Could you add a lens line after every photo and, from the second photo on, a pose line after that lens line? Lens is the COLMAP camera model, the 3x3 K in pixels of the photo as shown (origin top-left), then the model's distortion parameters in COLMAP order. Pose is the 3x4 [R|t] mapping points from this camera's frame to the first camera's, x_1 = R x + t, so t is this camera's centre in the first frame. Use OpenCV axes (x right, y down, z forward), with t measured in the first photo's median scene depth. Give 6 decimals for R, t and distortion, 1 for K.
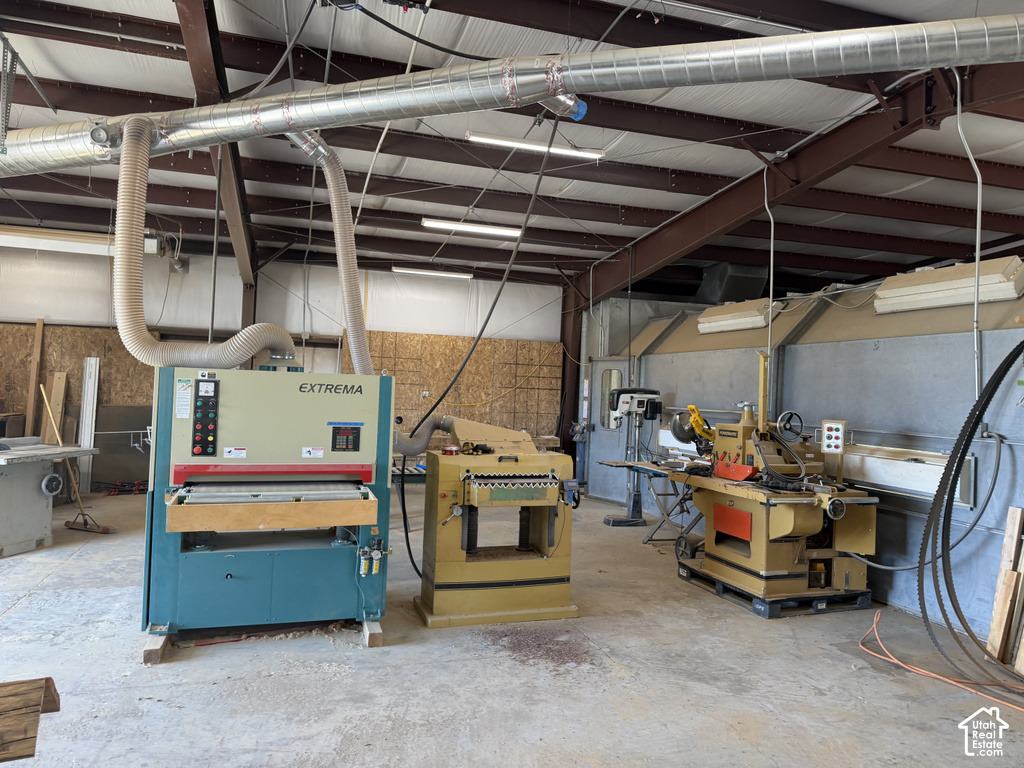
lens RADIAL K [[726.7, 0, 515.7], [0, 726.7, 377.5], [0, 0, 1]] dist [0.068973, -0.091490]
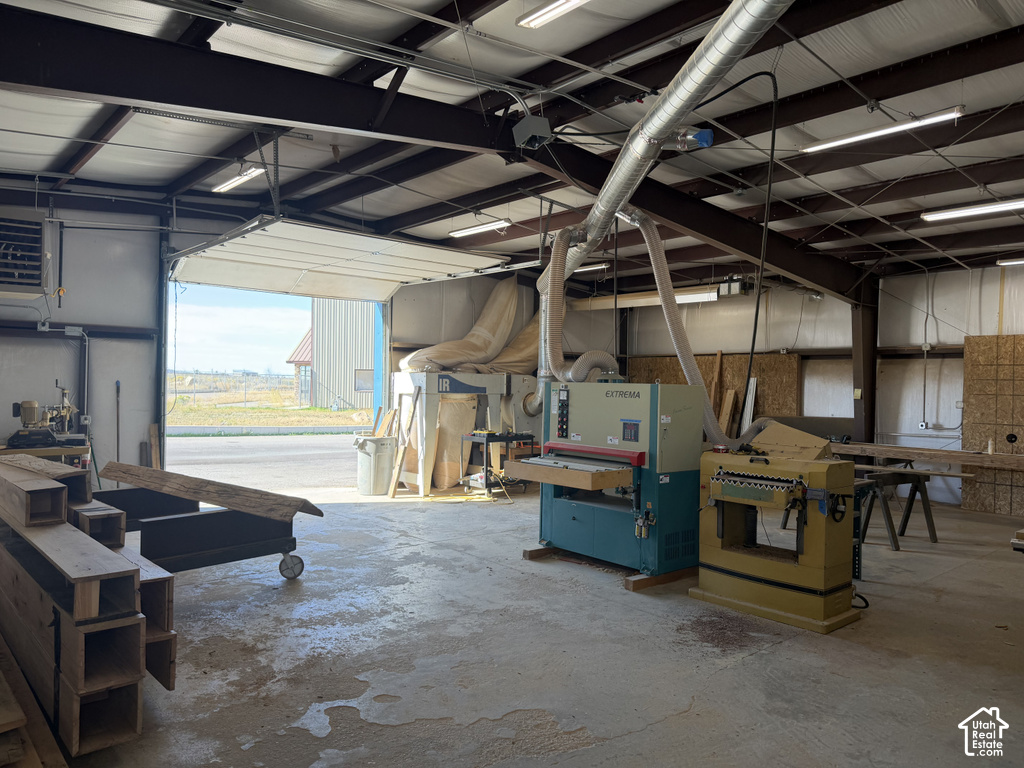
lens RADIAL K [[726.7, 0, 515.7], [0, 726.7, 377.5], [0, 0, 1]] dist [0.068973, -0.091490]
pose [[0.388963, -0.034027, -0.920625, 0.933114], [0.007188, 0.999399, -0.033901, 0.028746], [0.921225, 0.006569, 0.388974, 0.296278]]
